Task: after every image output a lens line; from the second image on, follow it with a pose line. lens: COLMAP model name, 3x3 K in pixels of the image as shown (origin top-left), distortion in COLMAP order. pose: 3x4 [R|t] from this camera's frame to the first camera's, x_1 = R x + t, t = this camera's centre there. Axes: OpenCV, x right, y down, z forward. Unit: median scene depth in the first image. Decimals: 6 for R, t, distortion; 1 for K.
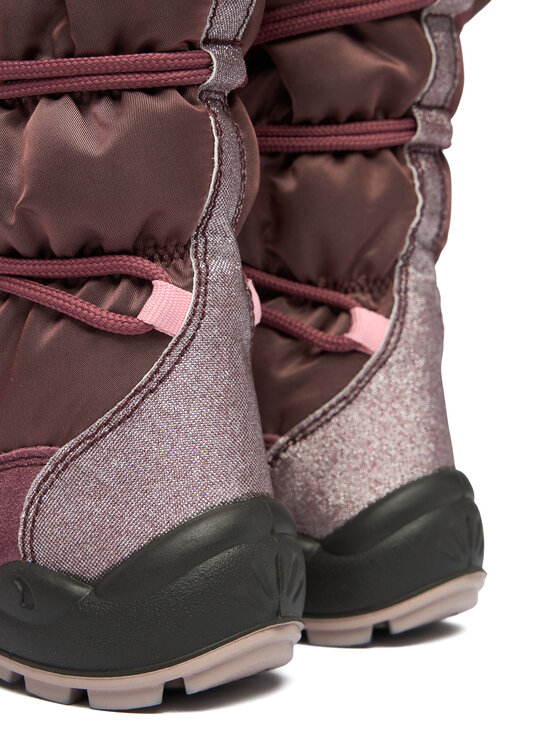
lens RADIAL K [[1445.3, 0, 280.0], [0, 1445.3, 373.0], [0, 0, 1]] dist [-0.122508, -0.065359]
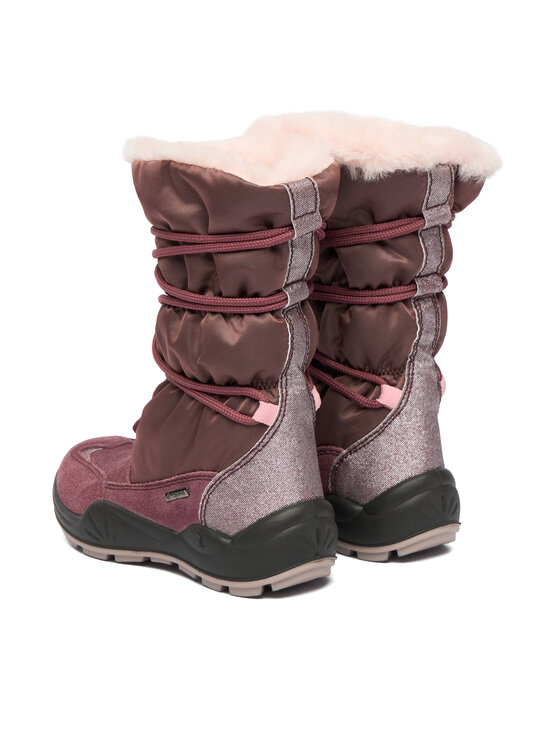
lens RADIAL K [[1445.3, 0, 280.0], [0, 1445.3, 373.0], [0, 0, 1]] dist [-0.122508, -0.065359]
pose [[0.984086, 0.029441, -0.175239, 0.254333], [-0.007037, 0.991862, 0.127119, -0.304289], [0.177555, -0.123863, 0.976285, -0.867341]]
